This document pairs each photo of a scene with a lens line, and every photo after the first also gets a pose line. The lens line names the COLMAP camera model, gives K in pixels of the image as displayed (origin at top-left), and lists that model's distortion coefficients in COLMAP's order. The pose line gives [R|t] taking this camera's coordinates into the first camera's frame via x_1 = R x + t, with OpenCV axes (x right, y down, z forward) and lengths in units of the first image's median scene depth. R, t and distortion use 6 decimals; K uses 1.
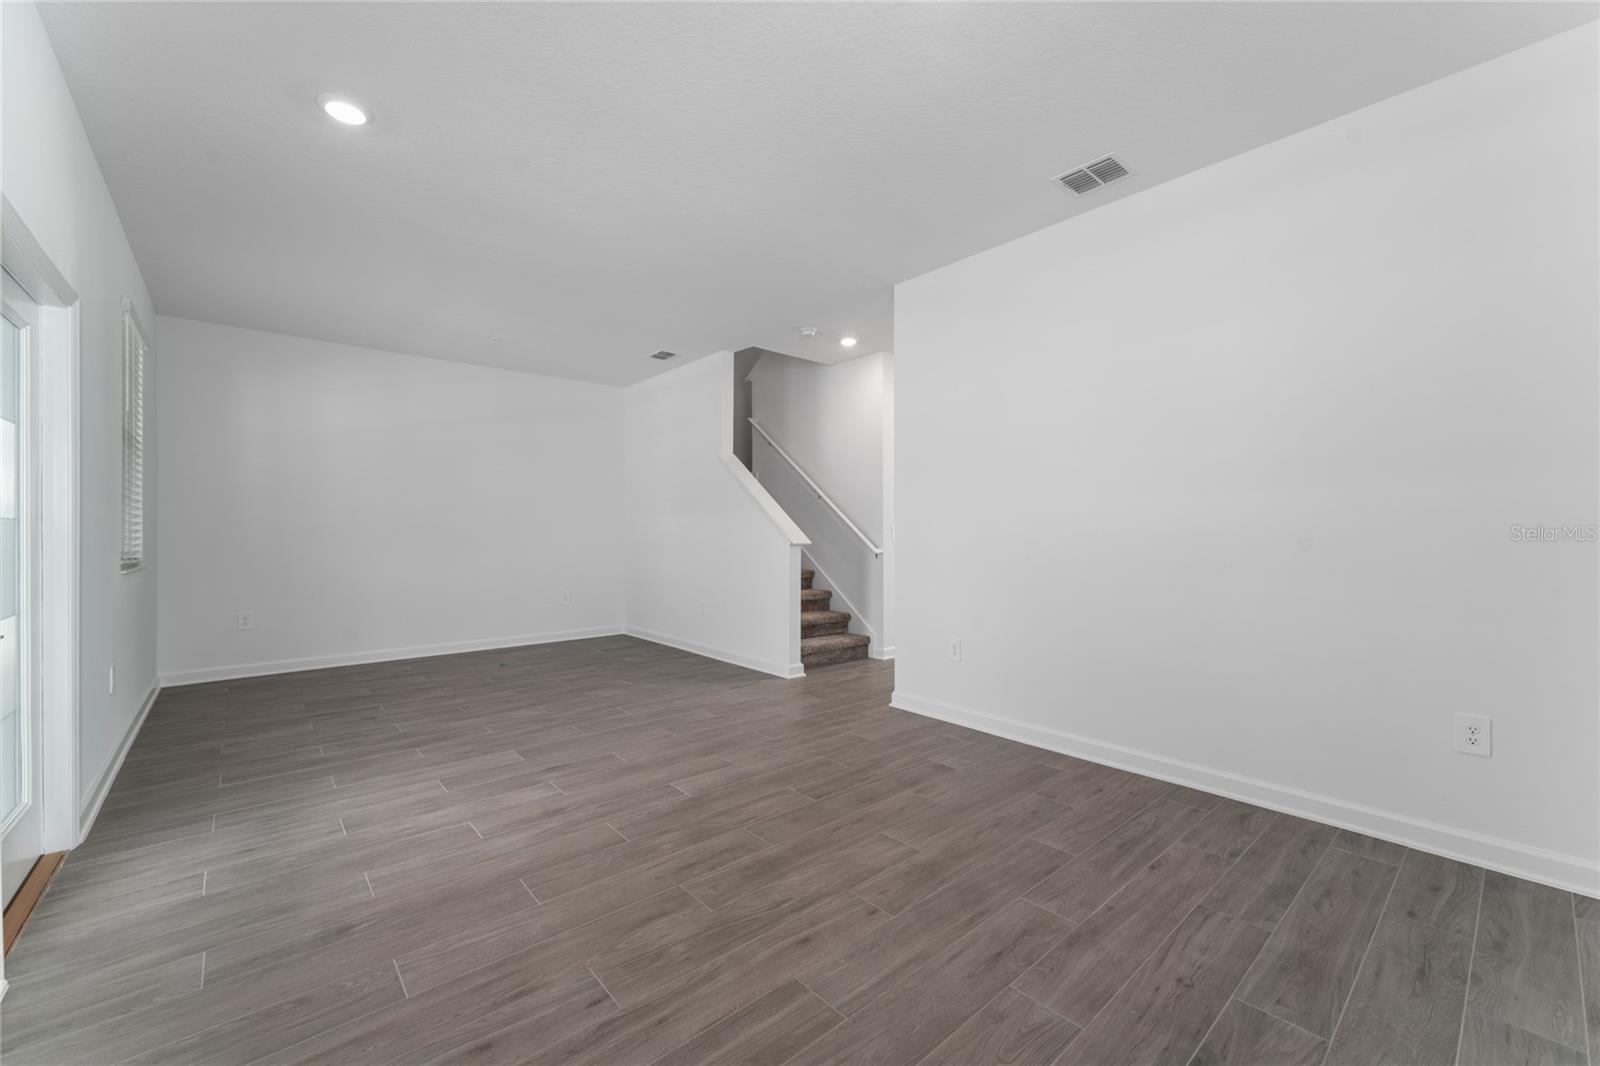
lens RADIAL K [[640.5, 0, 810.6], [0, 640.5, 545.3], [0, 0, 1]] dist [0.000366, -0.000085]
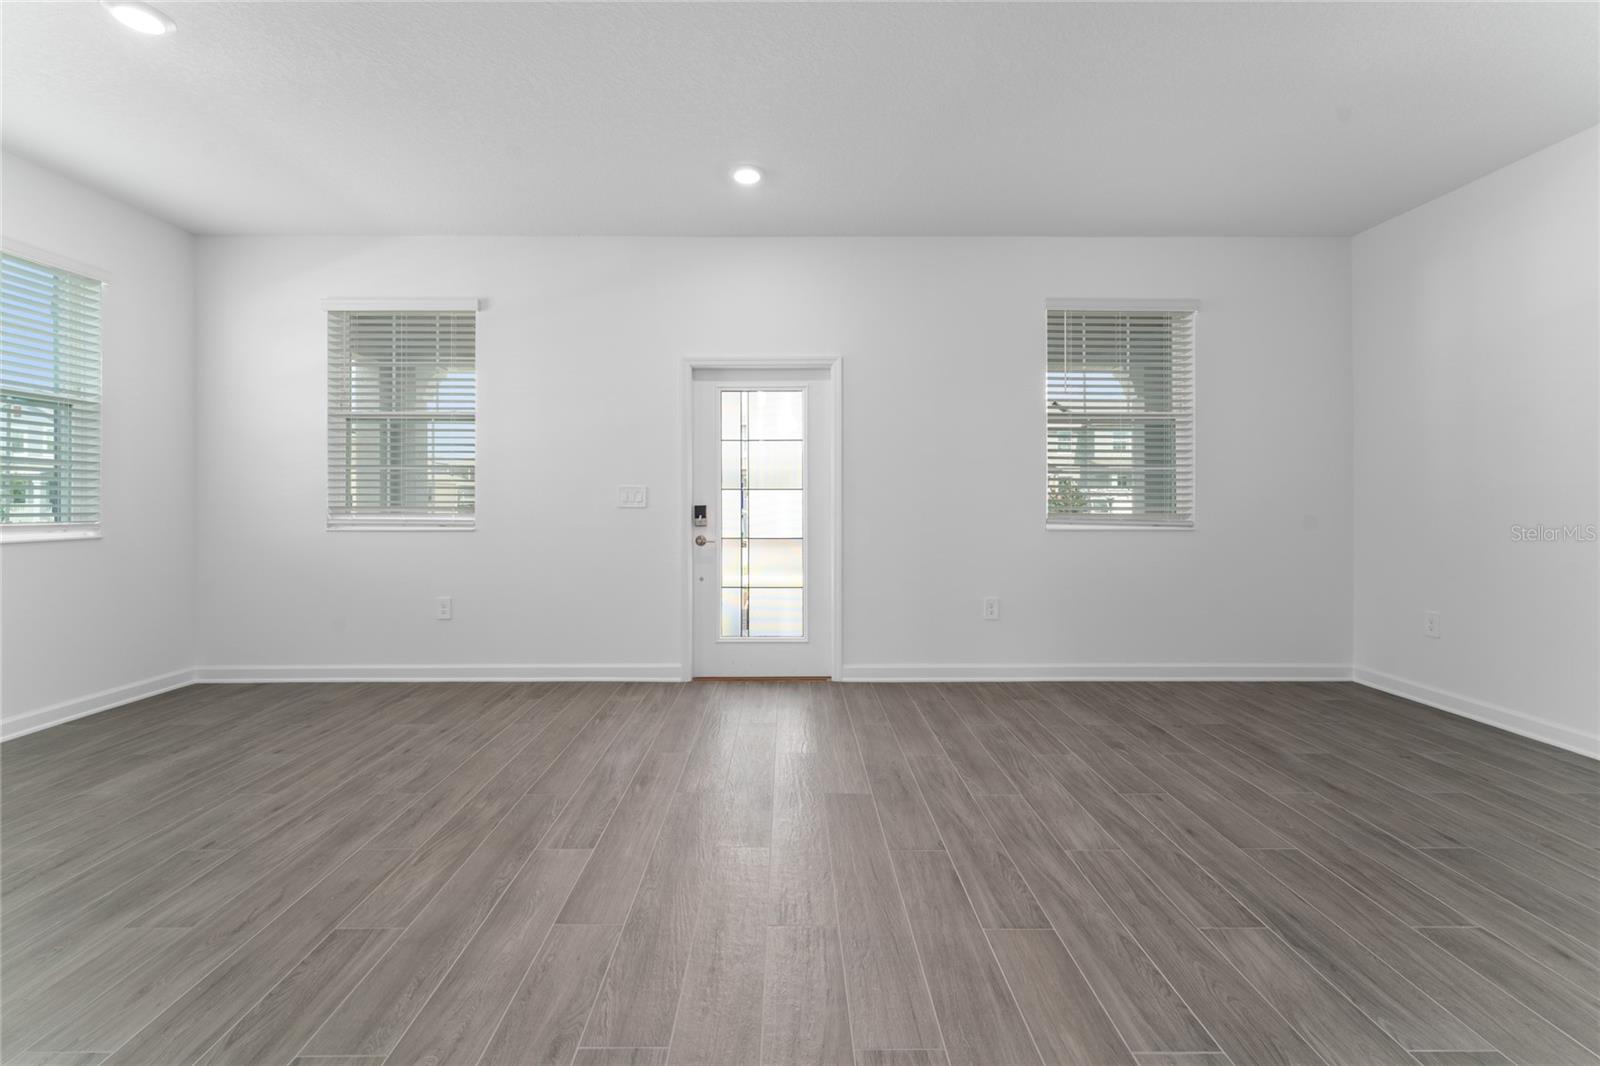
lens RADIAL K [[642.8, 0, 789.8], [0, 642.8, 495.1], [0, 0, 1]] dist [0.000454, -0.000328]
pose [[-0.664875, -0.000511, -0.746954, 0.182057], [-0.014121, 0.999830, 0.011885, -0.036574], [0.746821, 0.018450, -0.664769, 1.739681]]
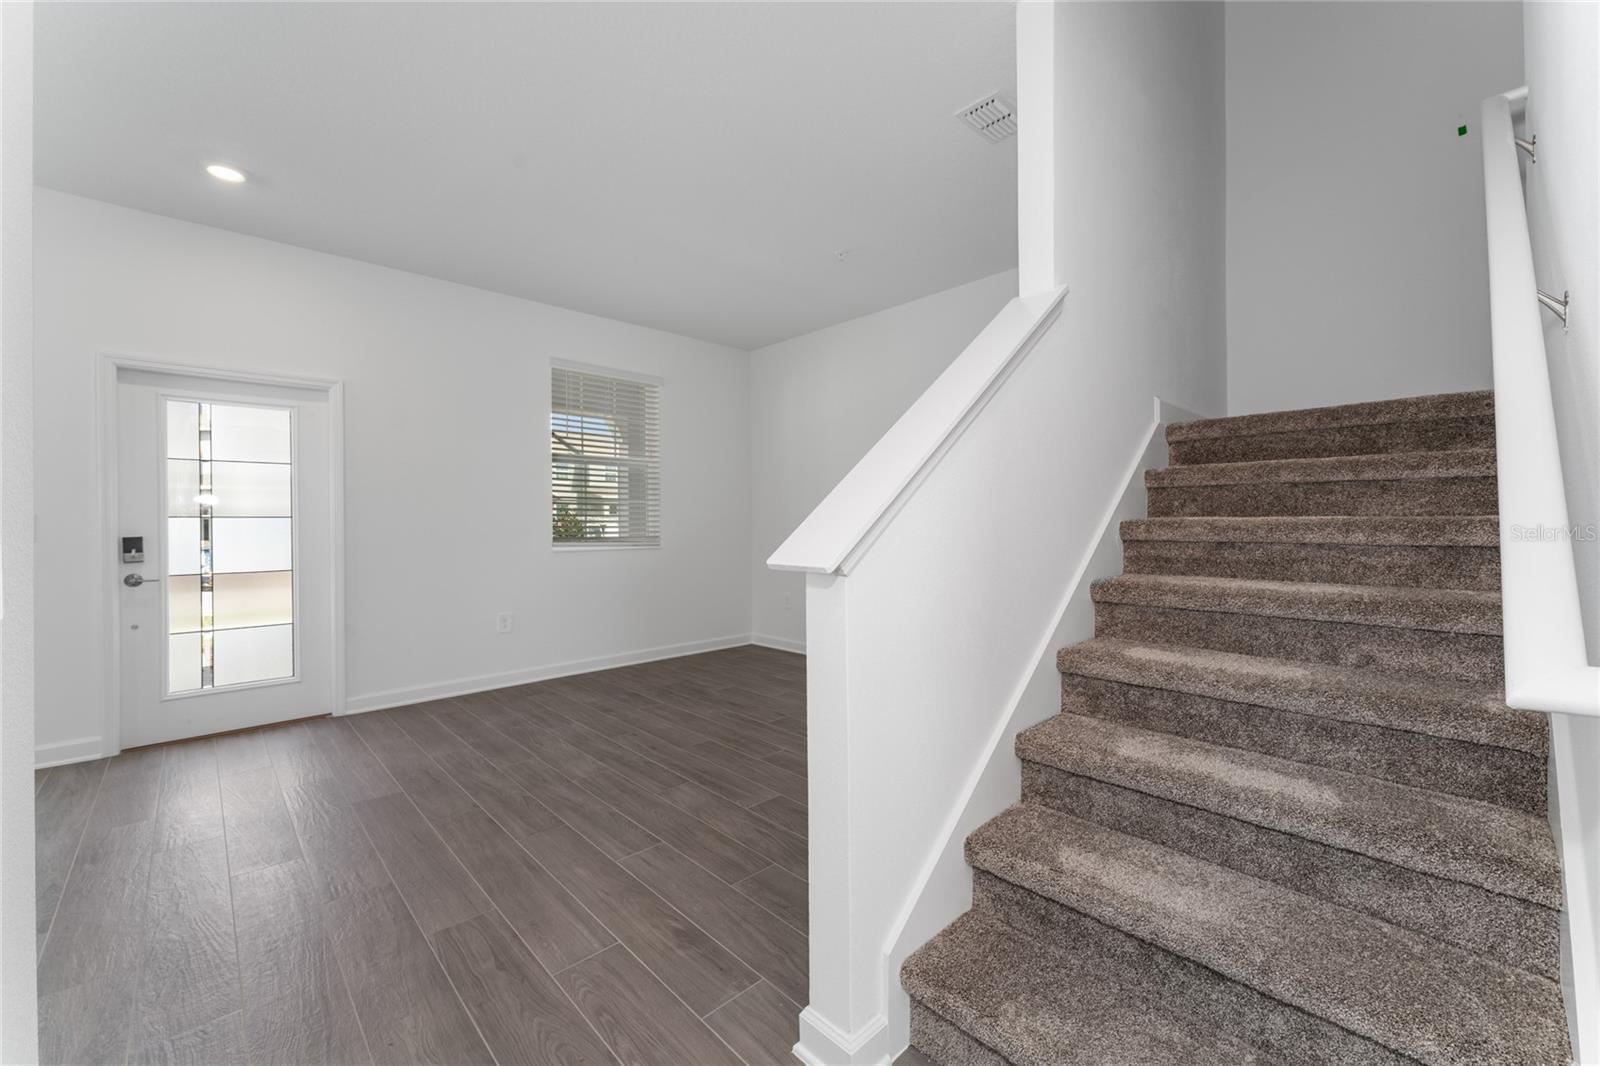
lens RADIAL K [[639.3, 0, 795.1], [0, 639.3, 525.4], [0, 0, 1]] dist [0.000263, -0.000258]
pose [[0.026510, 0.006548, -0.999627, 0.446768], [-0.014547, 0.999875, 0.006164, -0.039663], [0.999543, 0.014378, 0.026602, 1.814000]]
